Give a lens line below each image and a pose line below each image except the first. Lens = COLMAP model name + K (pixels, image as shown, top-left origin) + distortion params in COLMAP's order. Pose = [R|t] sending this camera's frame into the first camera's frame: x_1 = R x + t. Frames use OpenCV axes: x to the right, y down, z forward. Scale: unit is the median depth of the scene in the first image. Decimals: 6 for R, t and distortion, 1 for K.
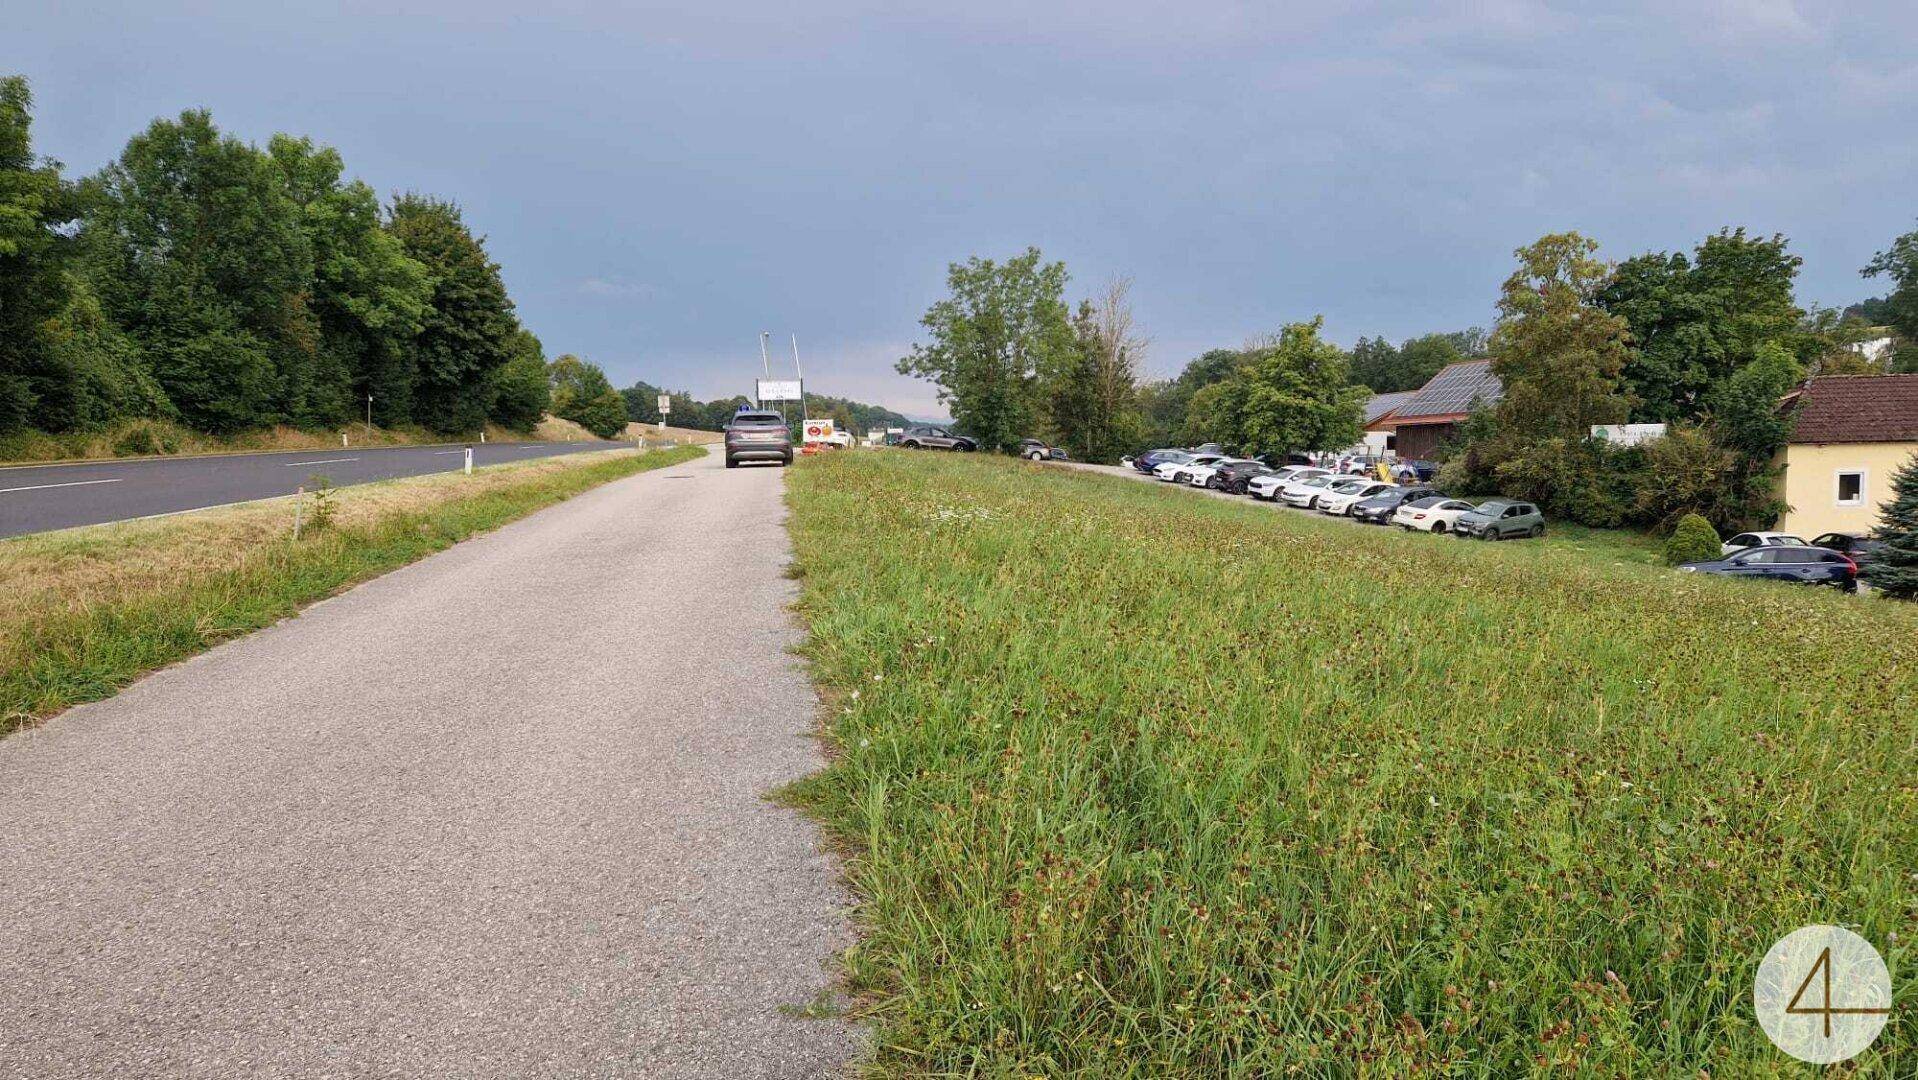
lens RADIAL K [[1332.6, 0, 959.0], [0, 1332.6, 540.0], [0, 0, 1]] dist [0.099815, -0.104448]
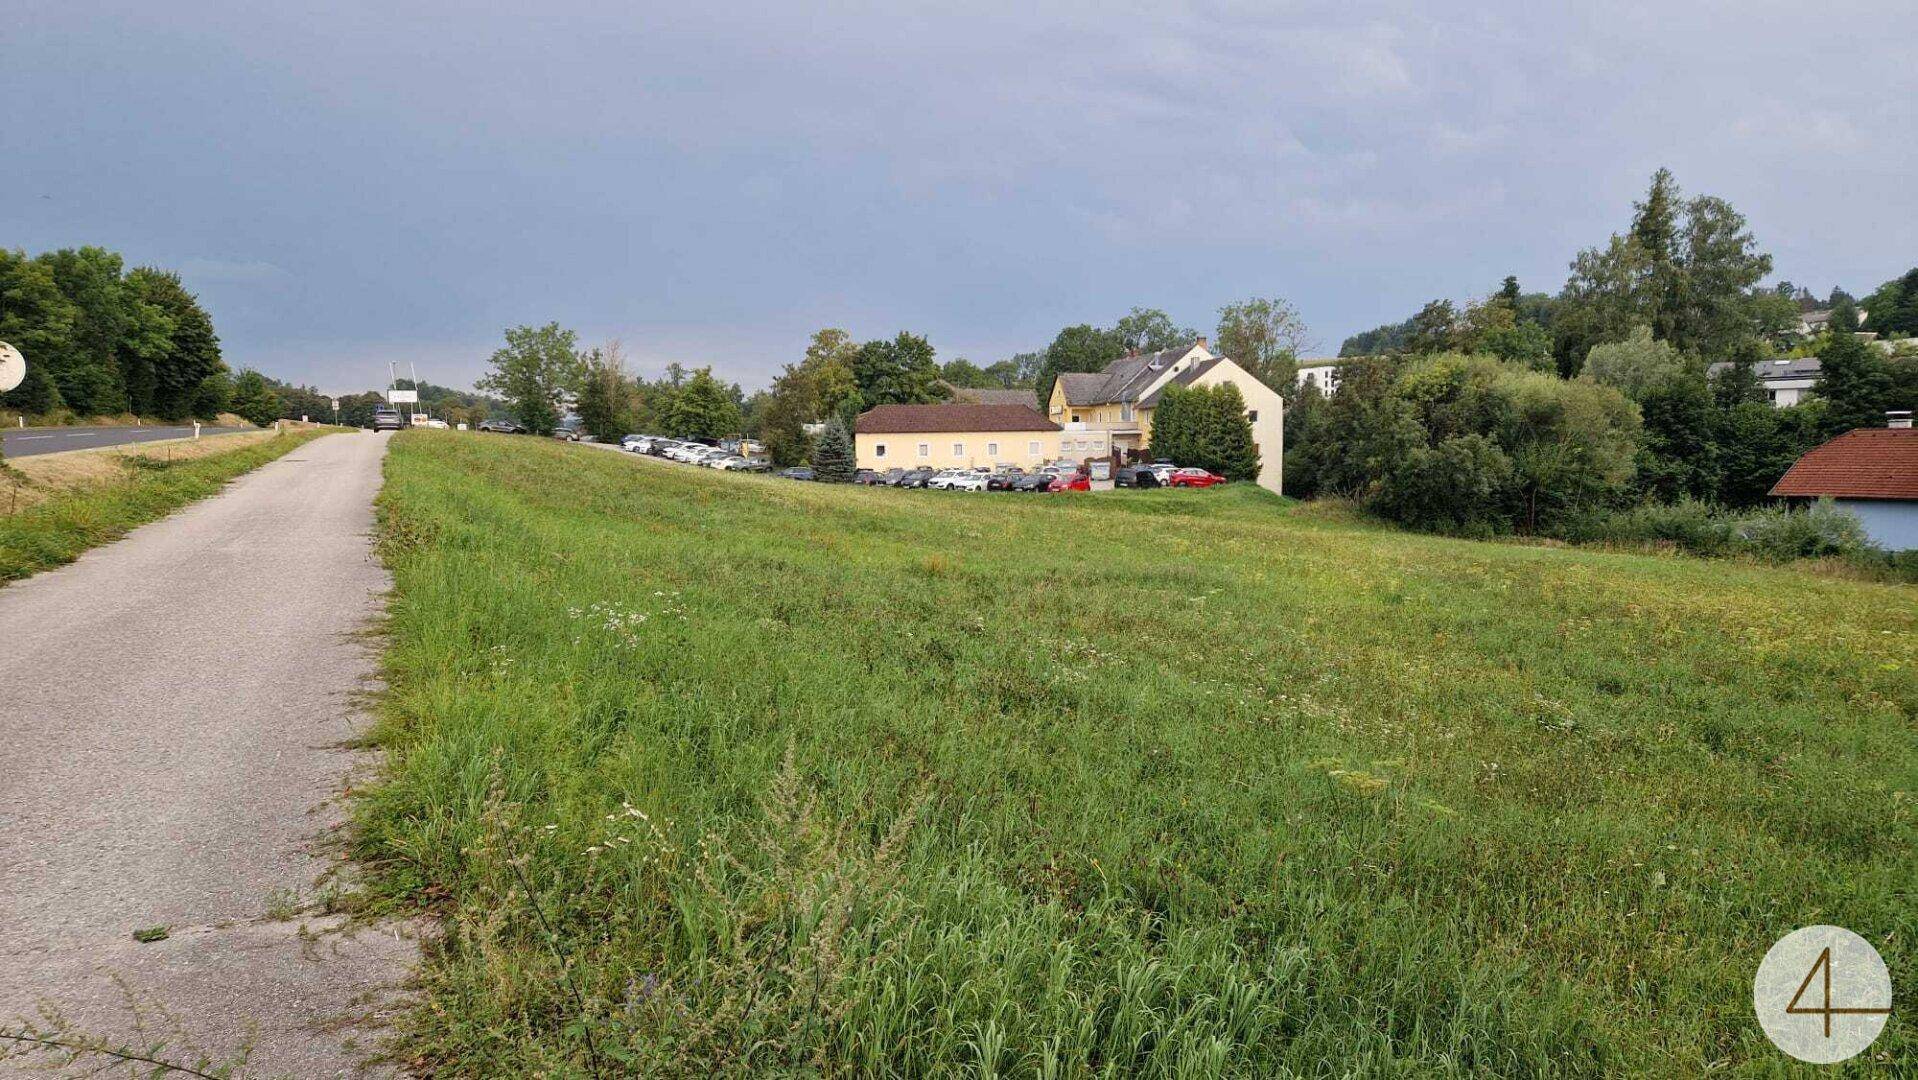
lens RADIAL K [[1332.6, 0, 959.0], [0, 1332.6, 540.0], [0, 0, 1]] dist [0.099815, -0.104448]
pose [[0.967372, -0.010087, 0.253161, 0.119081], [0.010030, 0.999949, 0.001514, 0.078238], [-0.253163, 0.001074, 0.967423, -0.887268]]
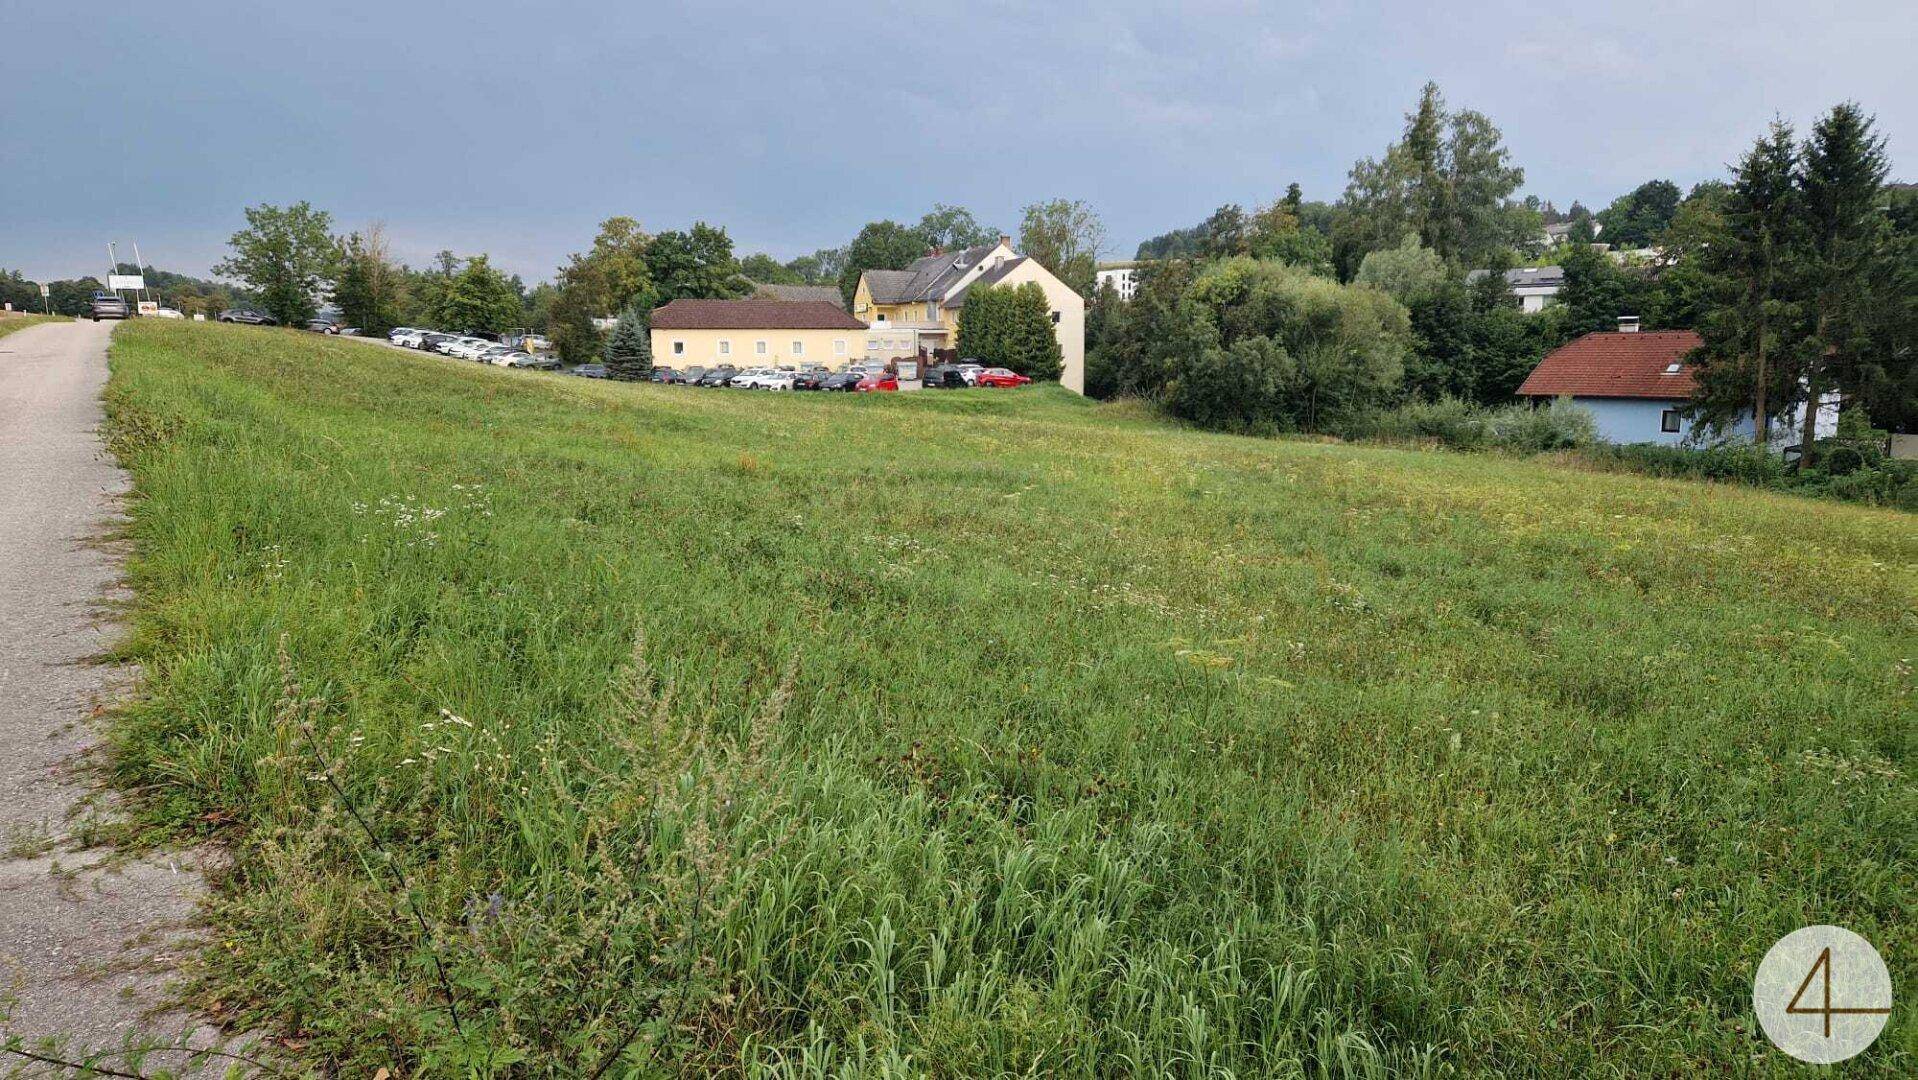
lens RADIAL K [[1307.2, 0, 971.8], [0, 1307.2, 551.1], [0, 0, 1]] dist [0.088150, -0.085335]
pose [[0.909815, -0.047882, 0.412242, 0.105005], [0.016197, 0.996662, 0.080017, 0.090802], [-0.414698, -0.066124, 0.907554, -0.840266]]
